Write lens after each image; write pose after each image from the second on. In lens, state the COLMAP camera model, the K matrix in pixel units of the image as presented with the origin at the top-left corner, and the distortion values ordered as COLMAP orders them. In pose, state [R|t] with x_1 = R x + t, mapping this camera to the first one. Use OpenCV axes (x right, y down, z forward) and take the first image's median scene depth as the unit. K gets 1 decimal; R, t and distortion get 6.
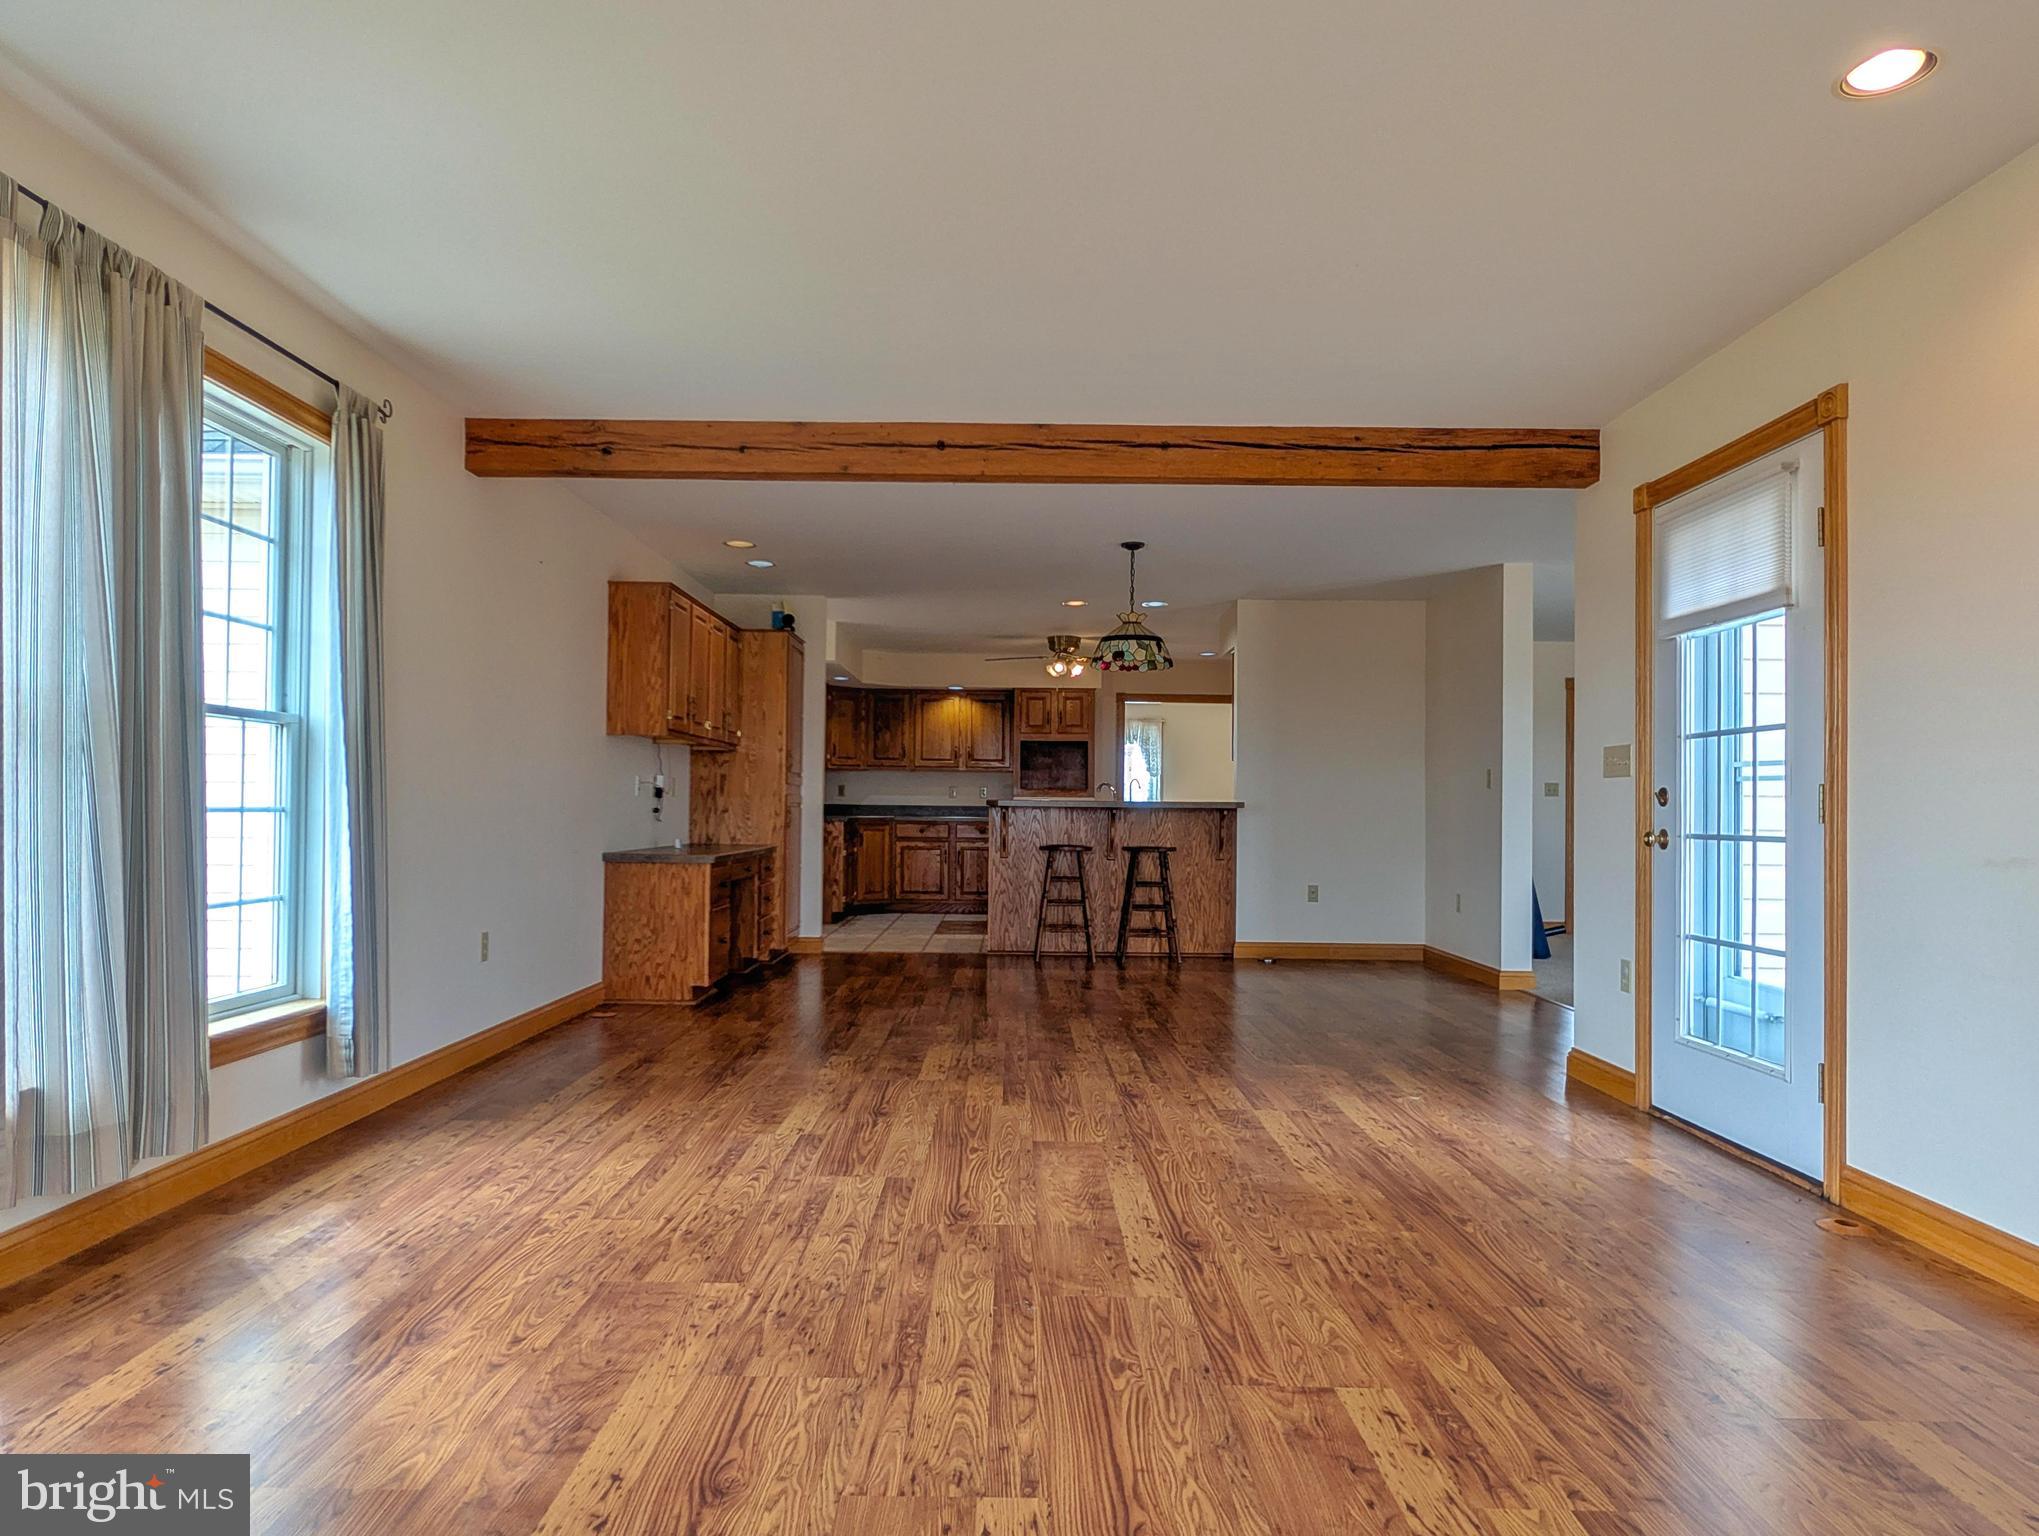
lens RADIAL K [[1154.9, 0, 1019.5], [0, 1154.9, 768.0], [0, 0, 1]] dist [0.001158, 0.000295]
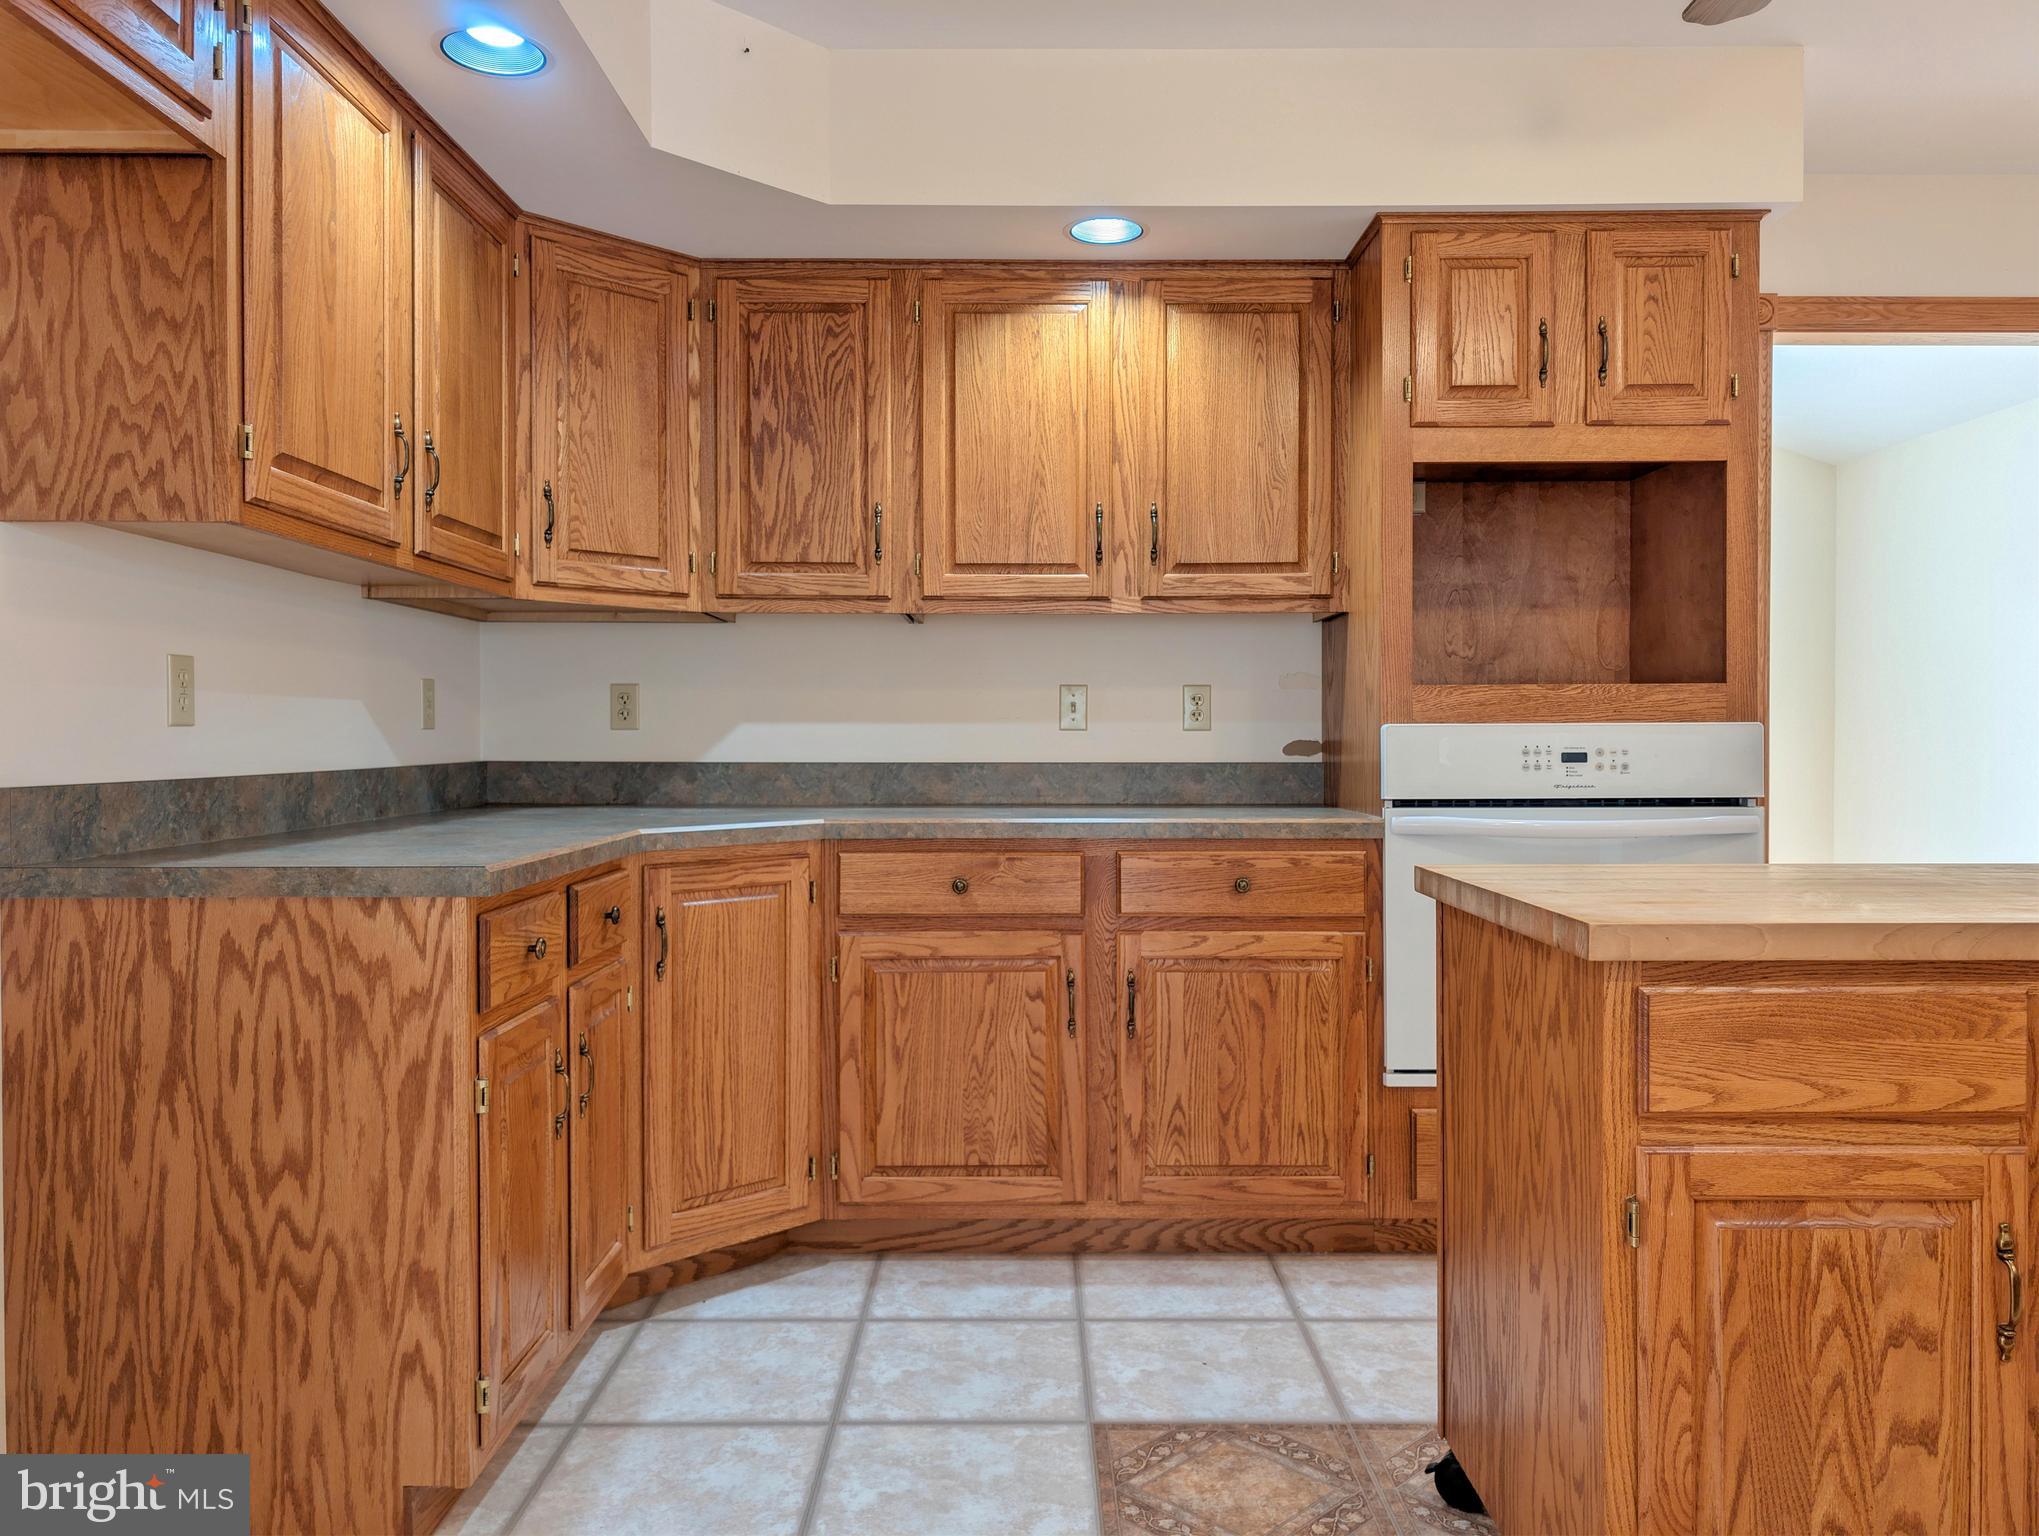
lens RADIAL K [[1444.0, 0, 1019.5], [0, 1444.0, 768.0], [0, 0, 1]] dist [0.031537, 0.000036]
pose [[0.999801, -0.010168, -0.017170, -0.066653], [0.010995, 0.998748, 0.048795, 0.019088], [0.016652, -0.048974, 0.998661, 0.711298]]
